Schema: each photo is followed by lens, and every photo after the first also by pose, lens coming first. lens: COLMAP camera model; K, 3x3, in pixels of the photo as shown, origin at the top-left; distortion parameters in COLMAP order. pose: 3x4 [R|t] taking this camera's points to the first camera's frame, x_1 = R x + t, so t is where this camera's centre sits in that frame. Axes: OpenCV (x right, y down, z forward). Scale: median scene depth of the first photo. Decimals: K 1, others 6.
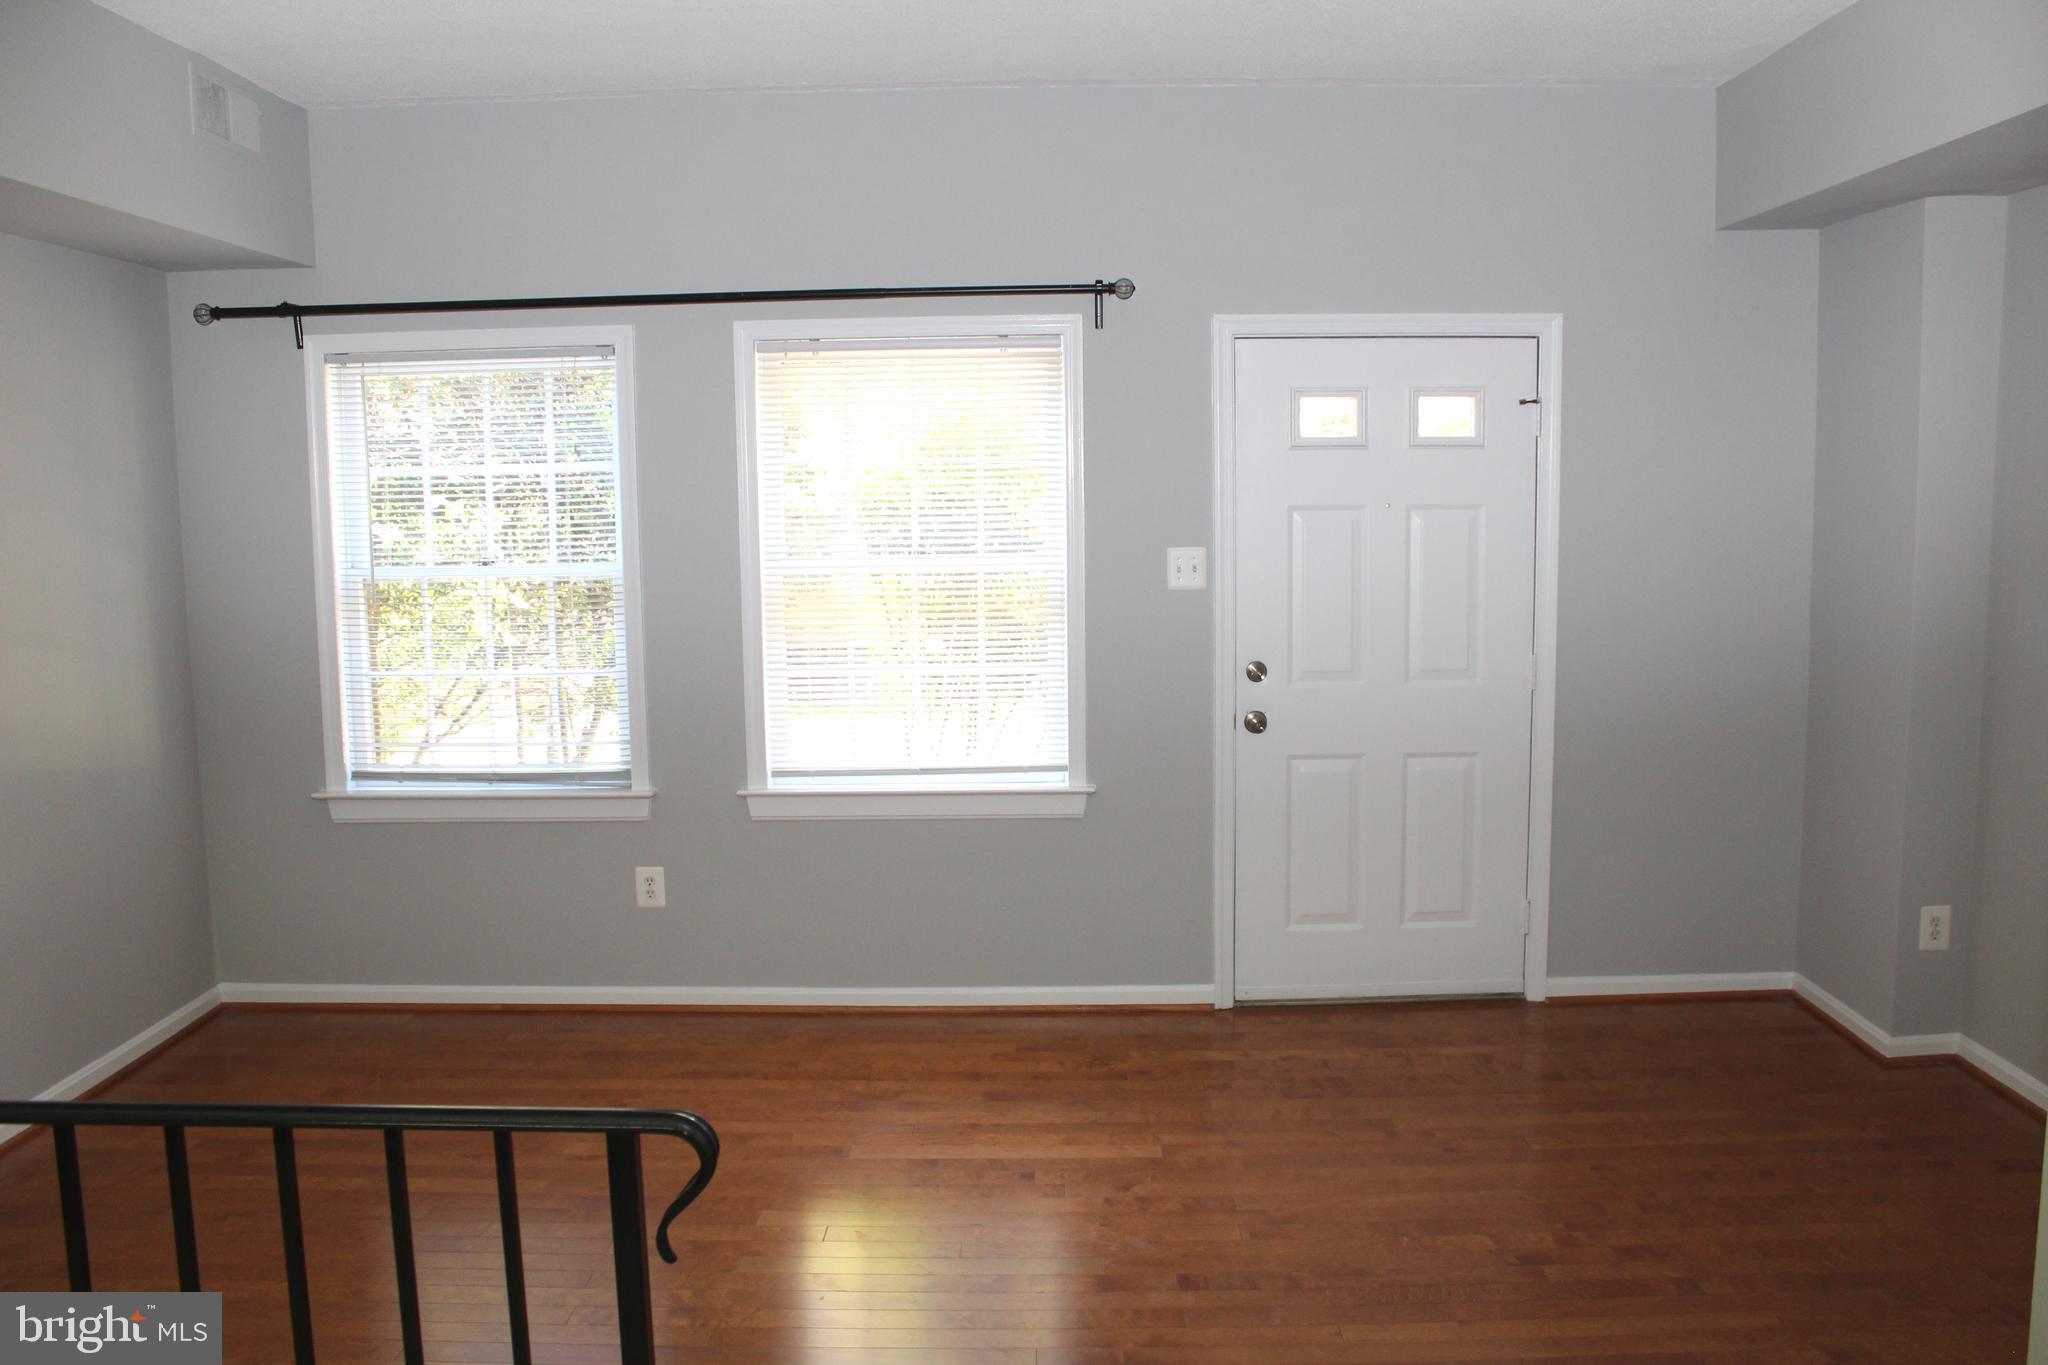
lens RADIAL K [[1728.5, 0, 1024.0], [0, 1728.5, 682.5], [0, 0, 1]] dist [-0.159401, 0.136076]
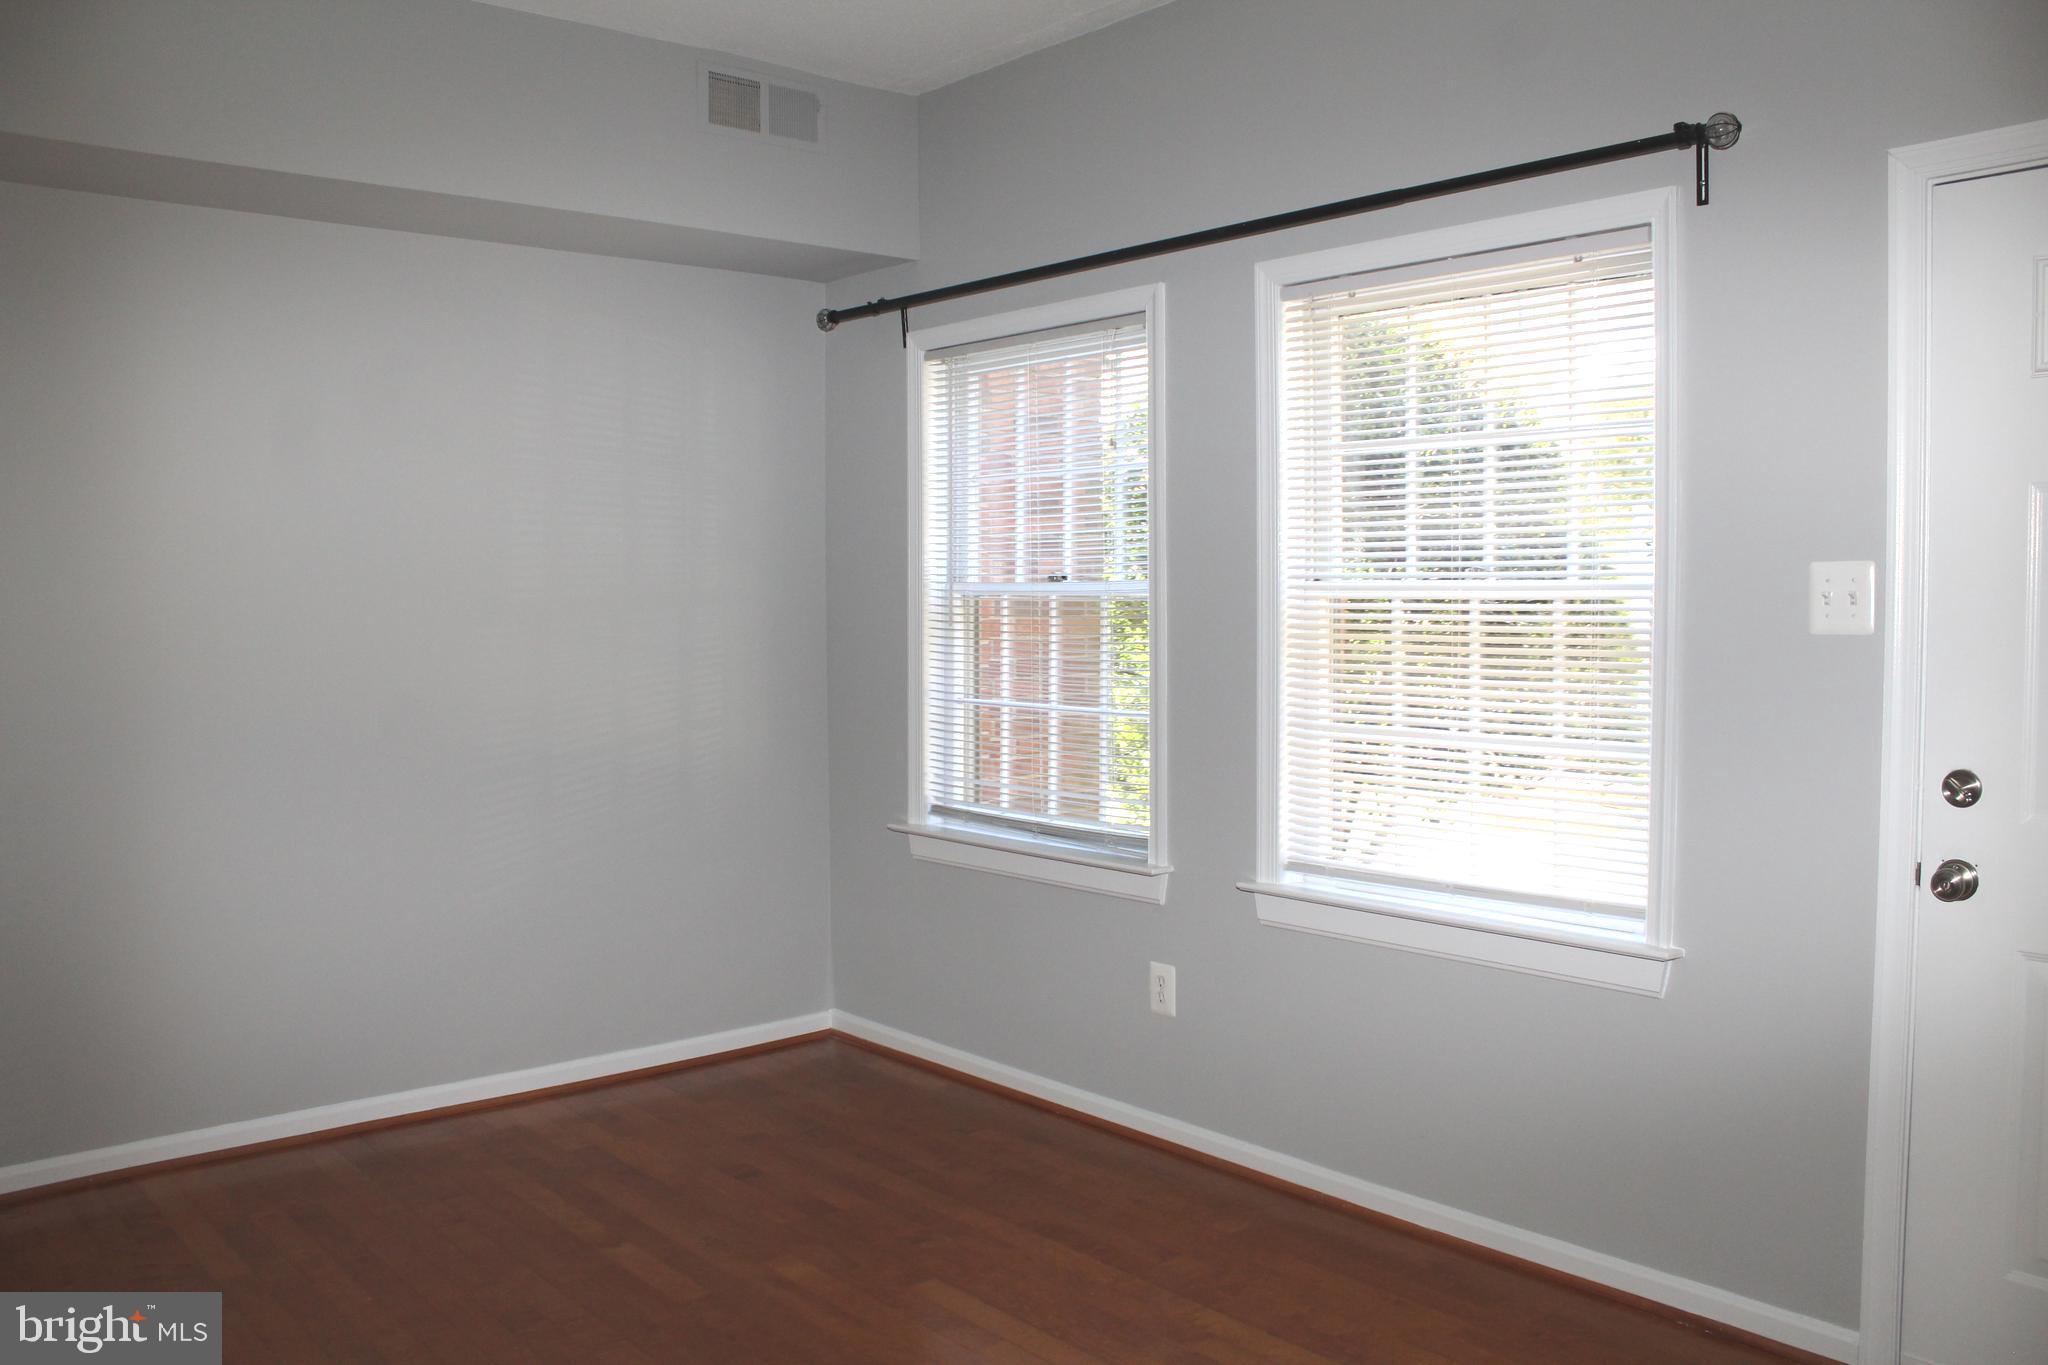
lens RADIAL K [[1728.5, 0, 1024.0], [0, 1728.5, 682.5], [0, 0, 1]] dist [-0.159401, 0.136076]
pose [[0.663613, 0.051700, -0.746288, 0.329601], [-0.095476, 0.995304, -0.015948, -0.002619], [0.741958, 0.081836, 0.665433, 0.420903]]
